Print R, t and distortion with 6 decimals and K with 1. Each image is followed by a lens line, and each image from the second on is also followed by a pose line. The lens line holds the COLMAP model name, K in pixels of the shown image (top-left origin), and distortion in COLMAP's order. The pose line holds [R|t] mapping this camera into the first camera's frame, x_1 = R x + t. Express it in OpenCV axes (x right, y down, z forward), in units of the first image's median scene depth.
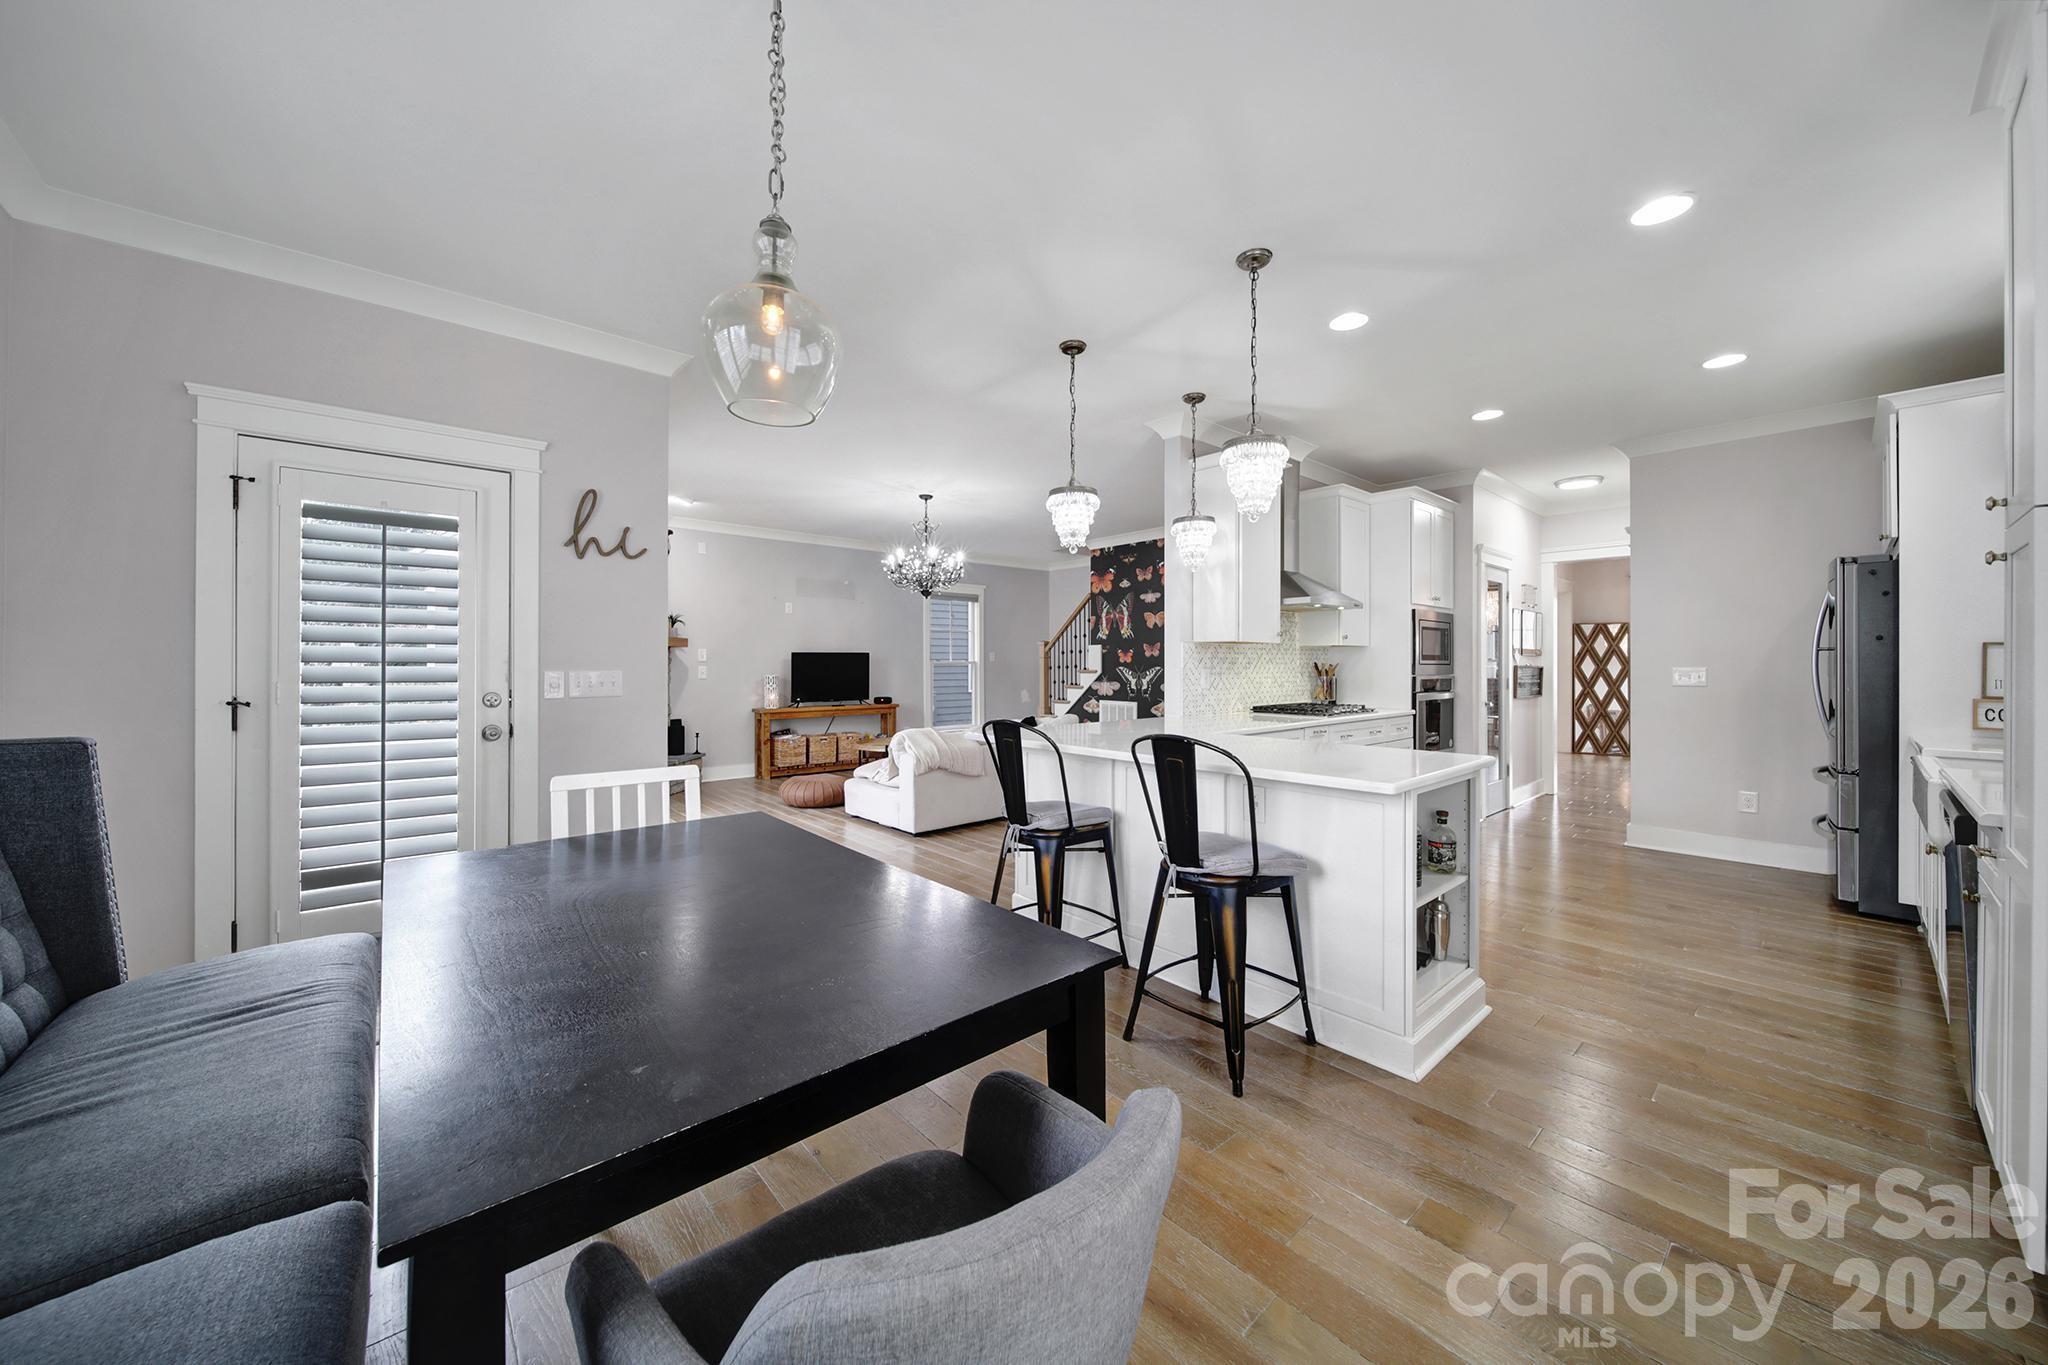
lens RADIAL K [[717.8, 0, 1019.9], [0, 717.8, 671.9], [0, 0, 1]] dist [-0.002361, 0.000105]
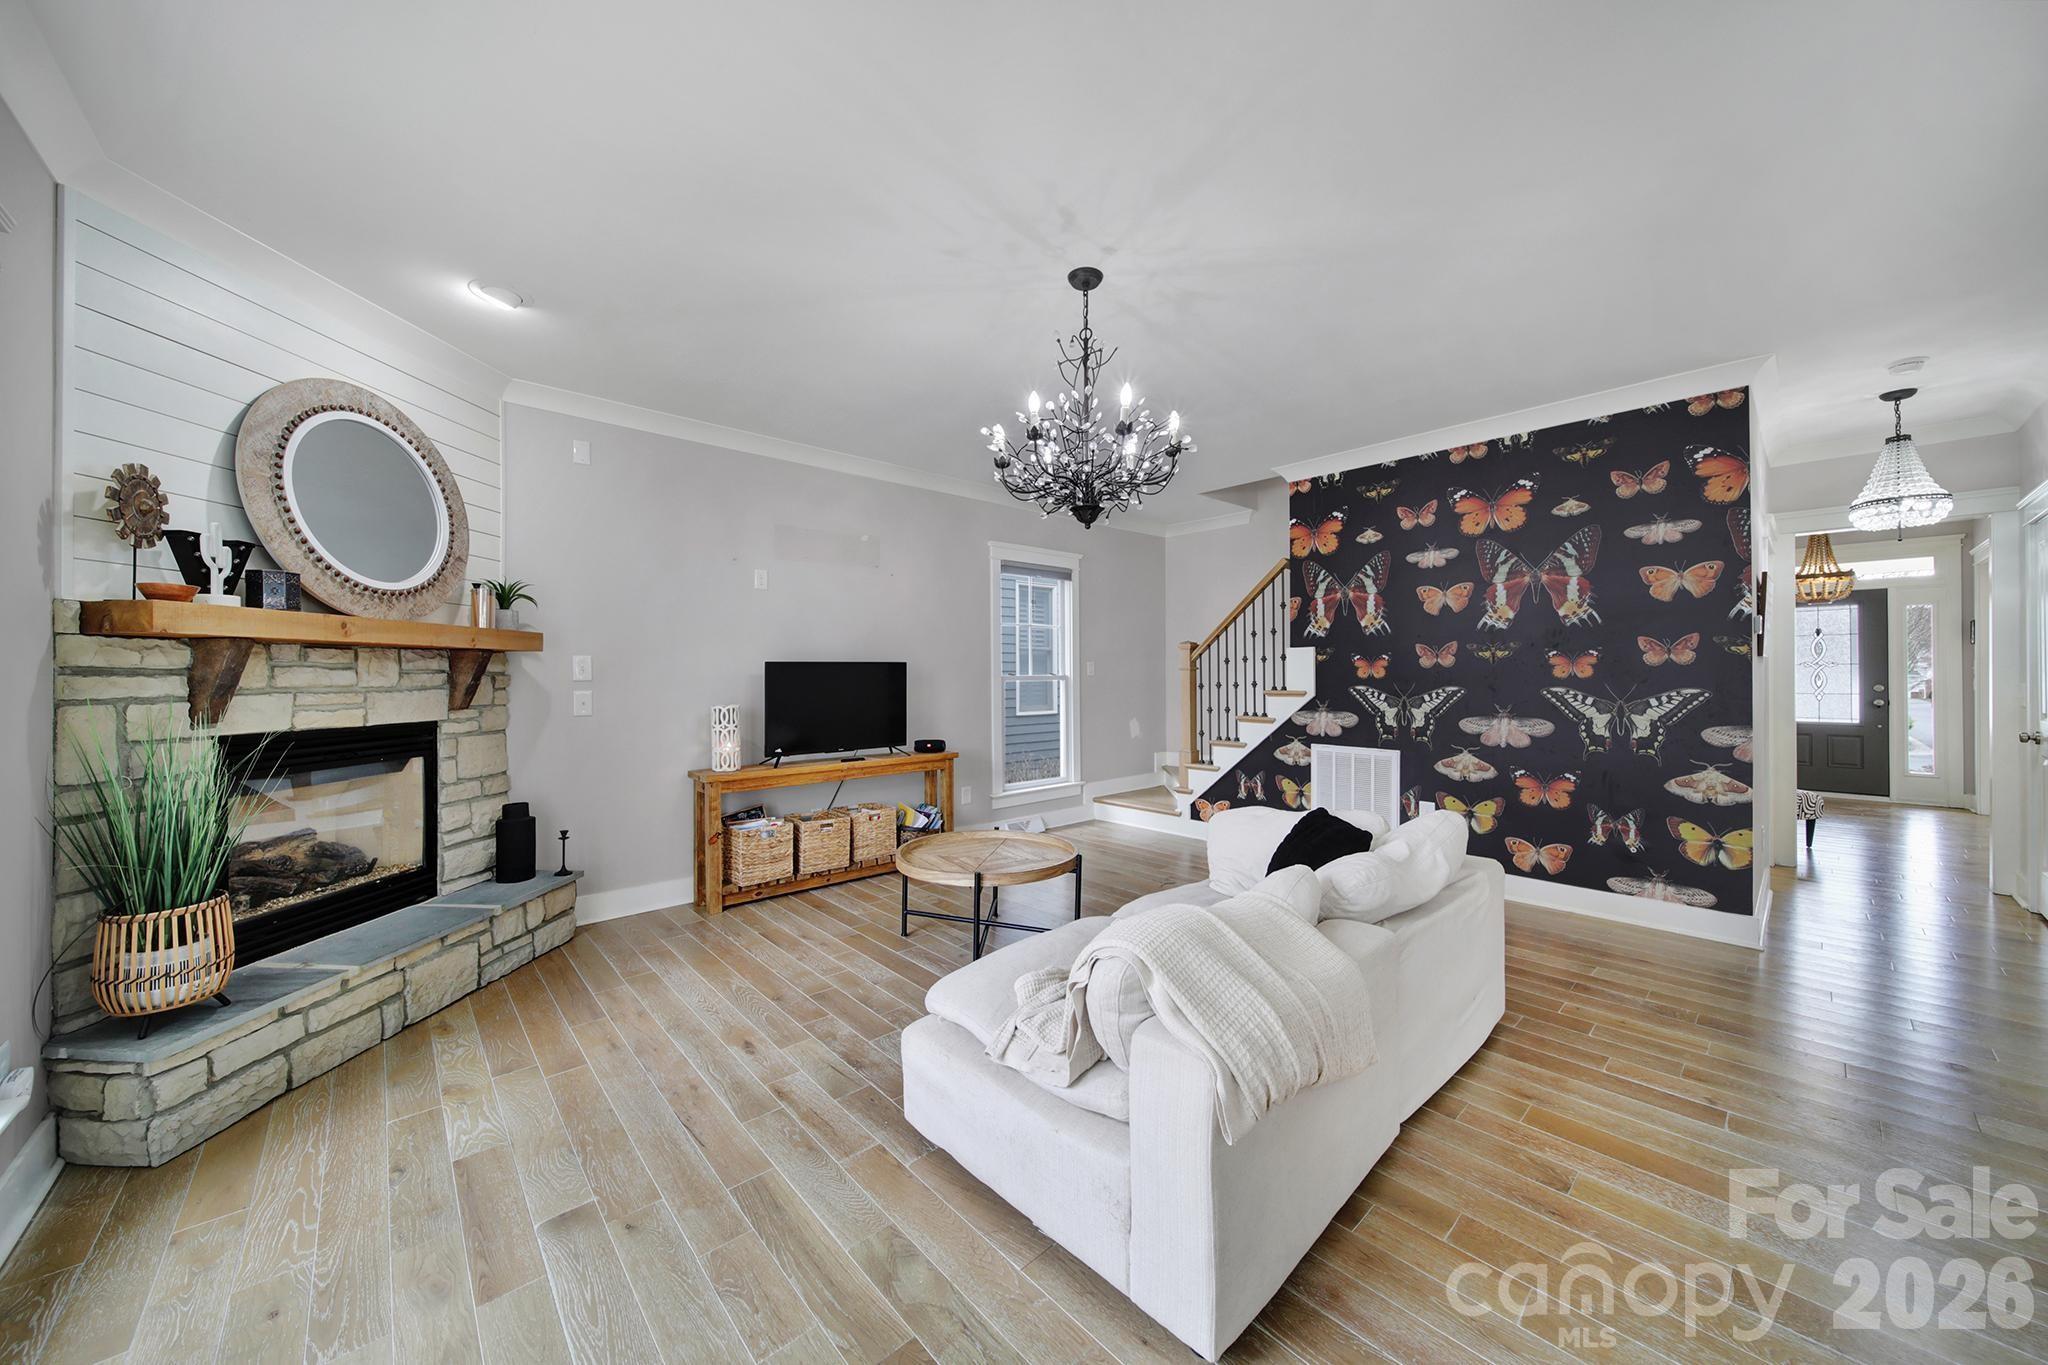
lens RADIAL K [[717.8, 0, 1019.9], [0, 717.8, 671.9], [0, 0, 1]] dist [-0.002361, 0.000105]
pose [[0.999931, -0.003827, 0.011078, -0.129054], [0.003978, 0.999898, -0.013699, -0.011199], [-0.011024, 0.013742, 0.999845, 0.442949]]
